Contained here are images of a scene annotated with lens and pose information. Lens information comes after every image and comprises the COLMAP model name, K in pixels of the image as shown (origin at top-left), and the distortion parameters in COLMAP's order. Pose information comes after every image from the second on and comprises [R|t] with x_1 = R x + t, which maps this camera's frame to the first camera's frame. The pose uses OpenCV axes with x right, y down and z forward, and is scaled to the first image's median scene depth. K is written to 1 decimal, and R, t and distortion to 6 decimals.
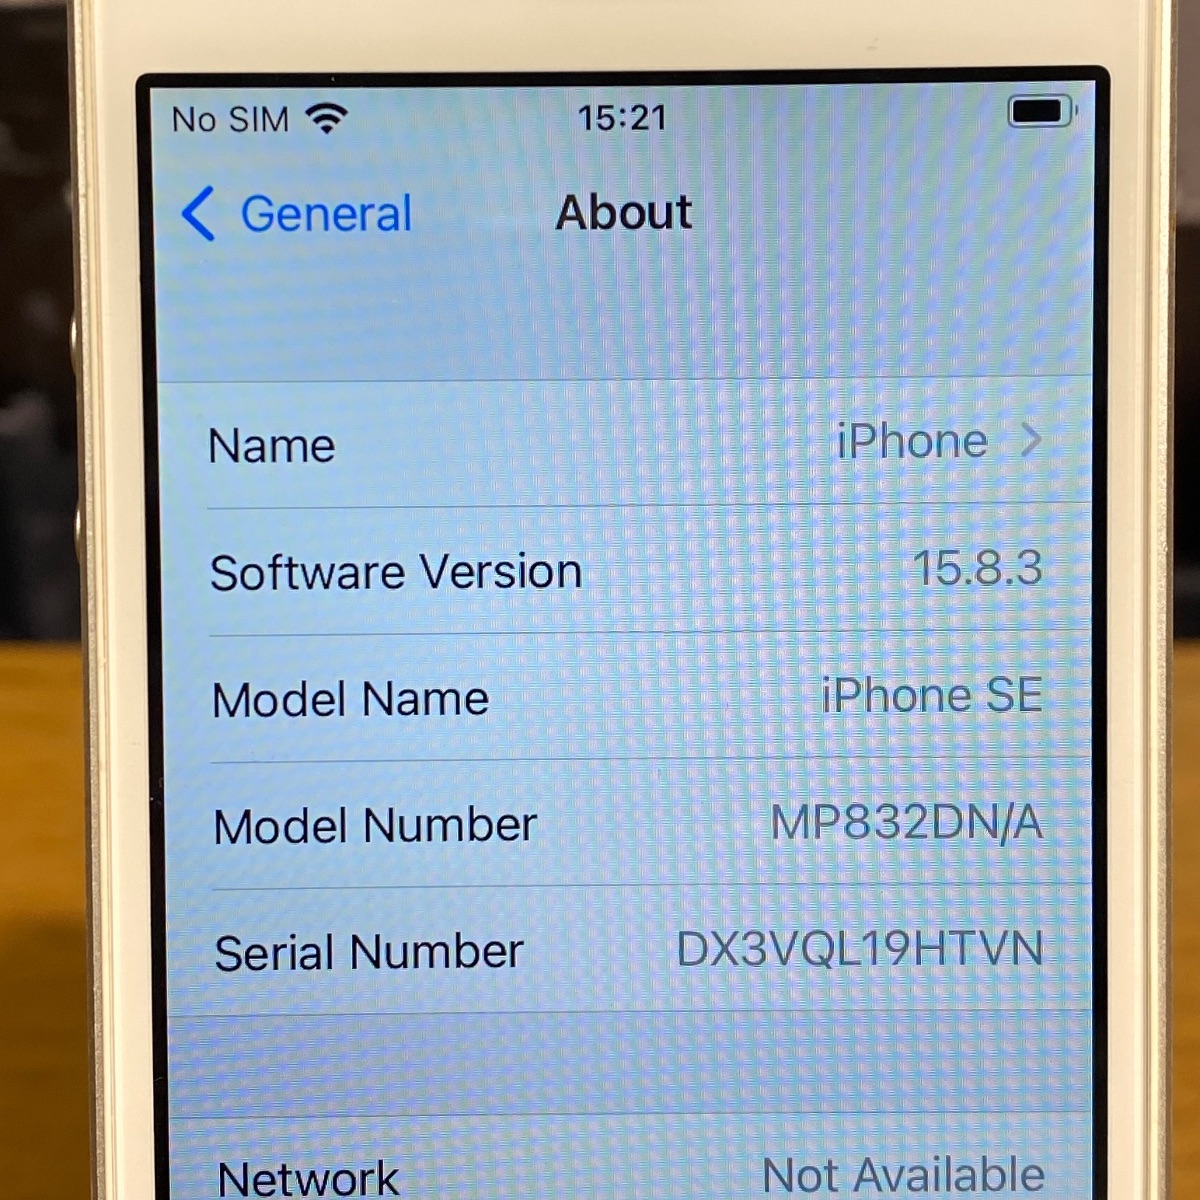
lens RADIAL K [[2492.5, 0, 600.5], [0, 2492.5, 534.2], [0, 0, 1]] dist [0.104483, -0.053465]
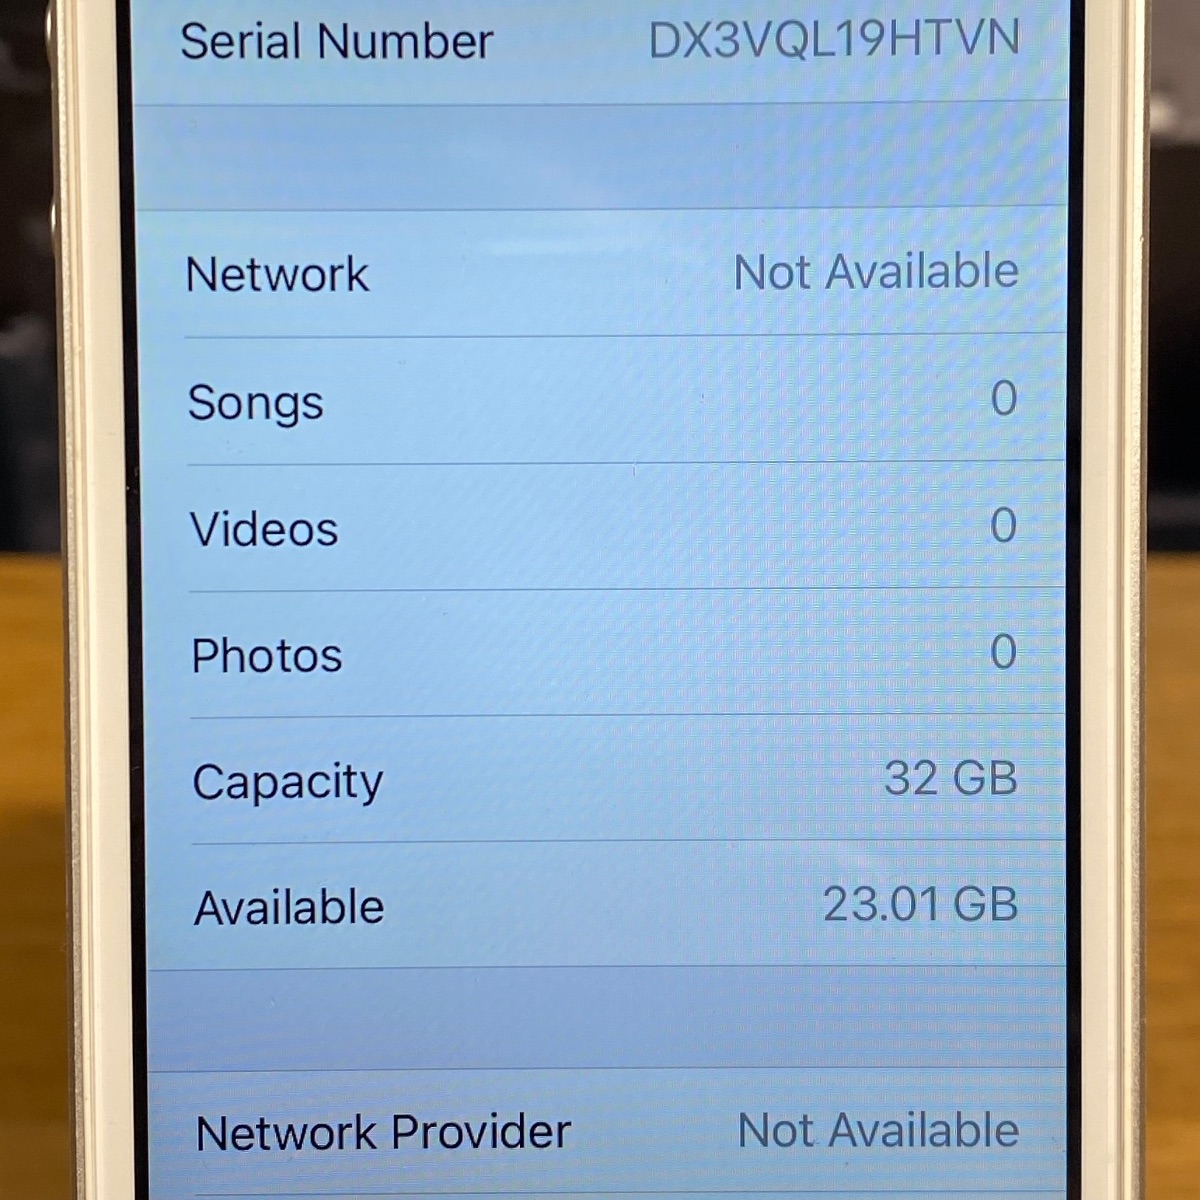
lens RADIAL K [[2464.4, 0, 578.2], [0, 2464.4, 599.9], [0, 0, 1]] dist [0.163020, -0.349784]
pose [[0.999999, 0.001161, -0.000156, 0.000832], [-0.001163, 0.999929, -0.011886, 0.106910], [0.000143, 0.011886, 0.999929, 0.006046]]
